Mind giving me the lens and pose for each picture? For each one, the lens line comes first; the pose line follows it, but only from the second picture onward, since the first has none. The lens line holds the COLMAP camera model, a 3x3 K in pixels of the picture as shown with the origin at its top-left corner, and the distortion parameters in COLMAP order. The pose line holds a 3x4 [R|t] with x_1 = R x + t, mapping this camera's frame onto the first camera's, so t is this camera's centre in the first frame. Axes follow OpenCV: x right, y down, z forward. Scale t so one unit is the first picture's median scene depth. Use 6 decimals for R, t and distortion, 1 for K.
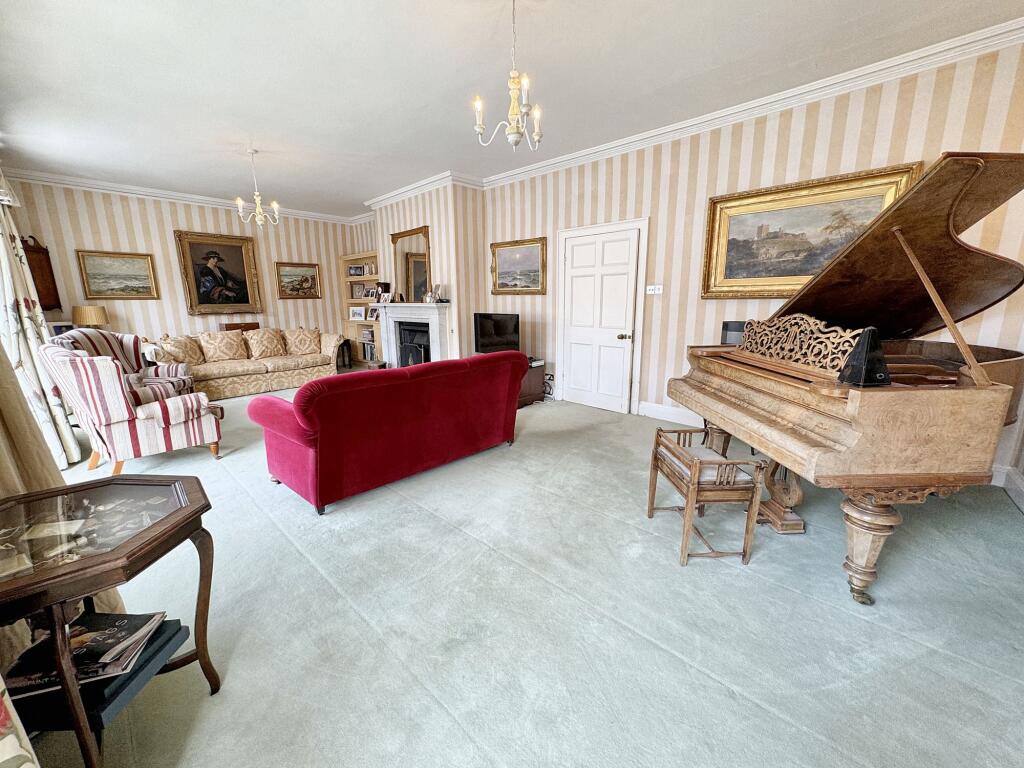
lens RADIAL K [[409.3, 0, 510.5], [0, 409.3, 383.3], [0, 0, 1]] dist [0.000421, -0.000391]
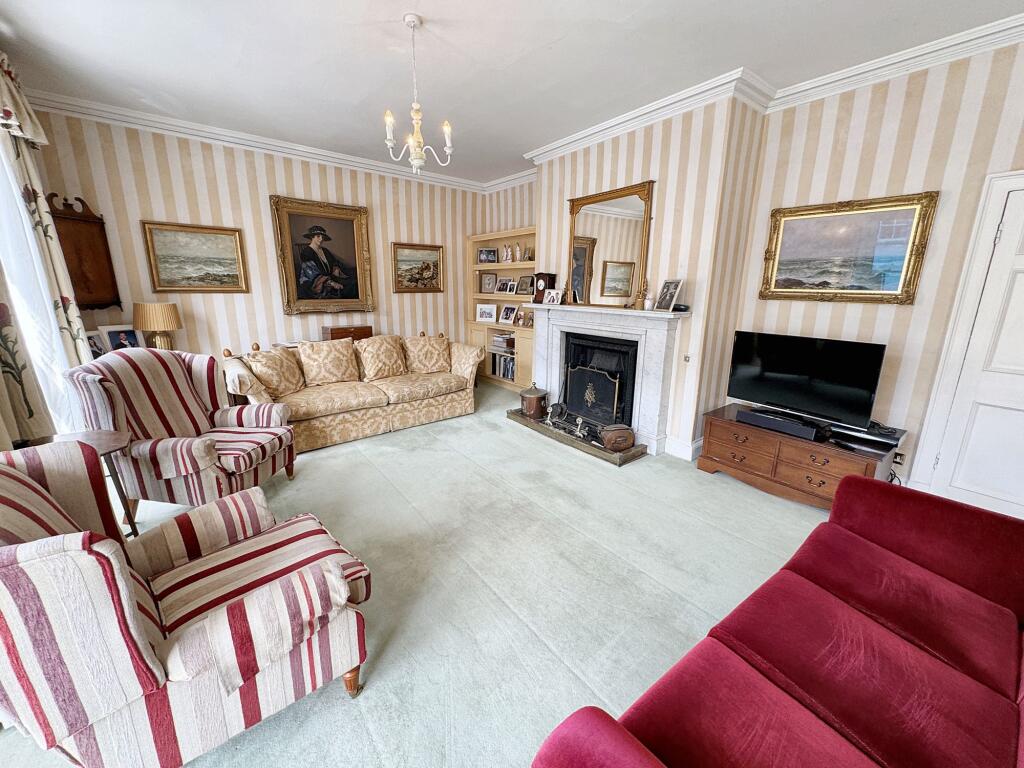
lens RADIAL K [[409.3, 0, 510.8], [0, 409.3, 384.8], [0, 0, 1]] dist [0.000421, -0.000391]
pose [[0.988693, 0.053971, -0.139902, -0.315945], [-0.049377, 0.998127, 0.036104, -0.099324], [0.141589, -0.028788, 0.989507, 0.375734]]
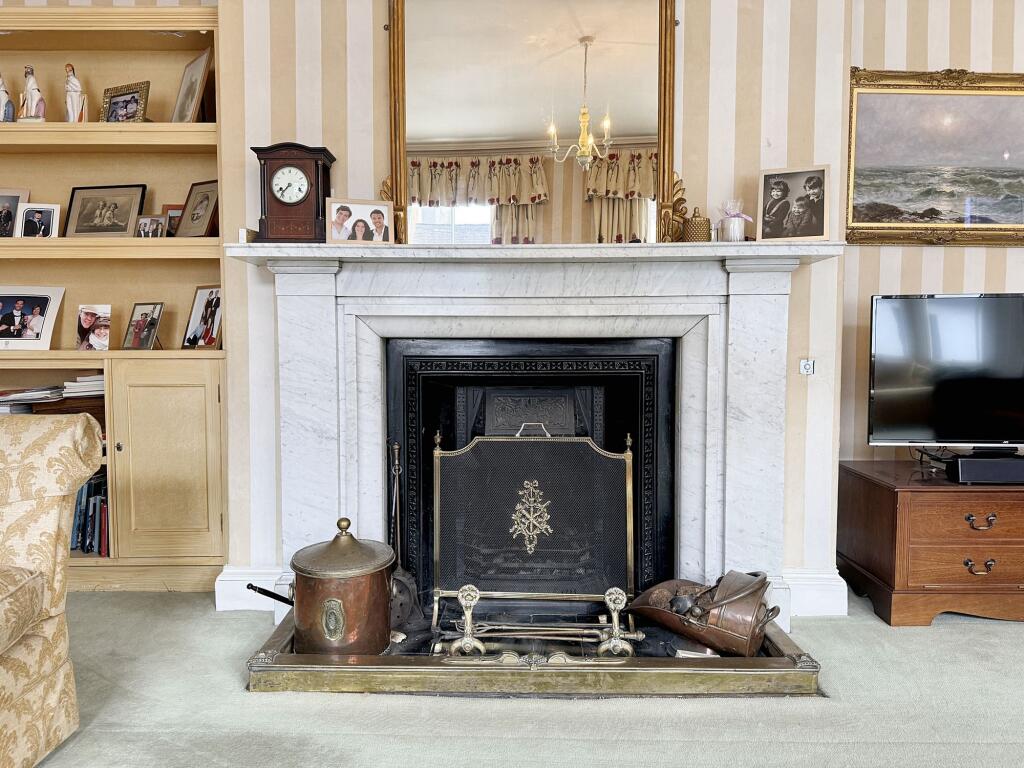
lens RADIAL K [[717.4, 0, 514.1], [0, 717.4, 388.1], [0, 0, 1]] dist [0.028743, -0.014517]
pose [[0.721602, -0.029255, 0.691690, -0.579477], [0.134656, 0.985957, -0.098779, -0.096279], [-0.679086, 0.164420, 0.715407, 0.825139]]
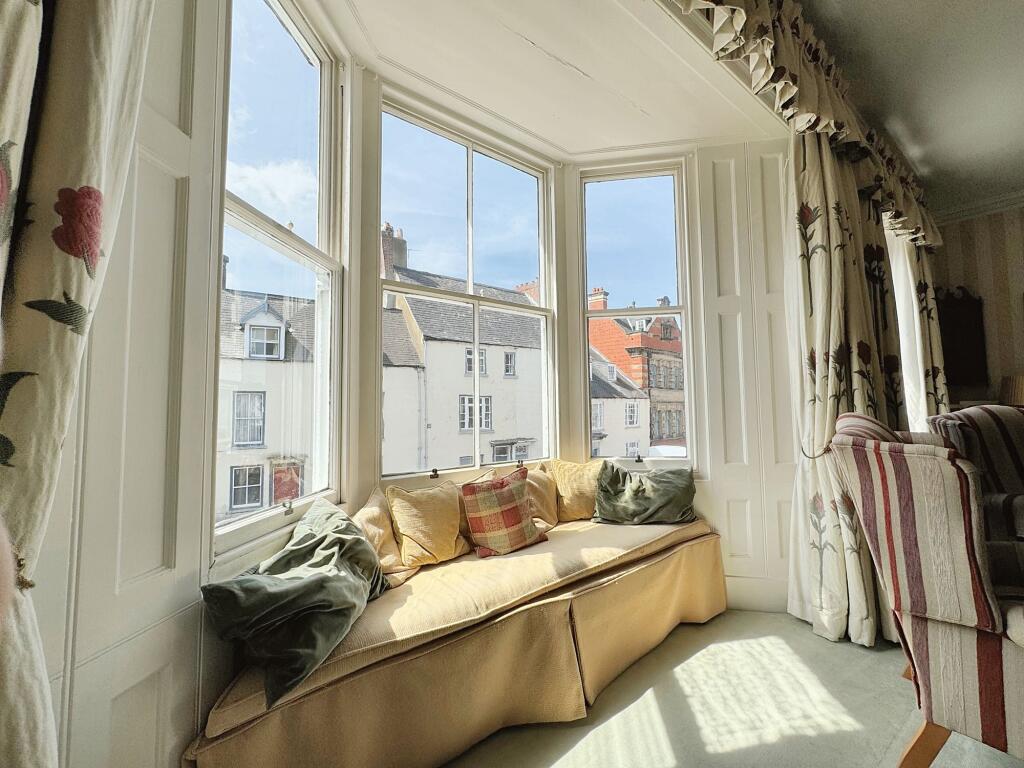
lens RADIAL K [[409.3, 0, 513.2], [0, 409.3, 381.7], [0, 0, 1]] dist [0.000421, -0.000391]
pose [[-0.174755, -0.045202, -0.983574, -0.262149], [-0.188701, 0.981966, -0.011601, -0.022356], [0.966361, 0.183574, -0.180133, 0.330772]]
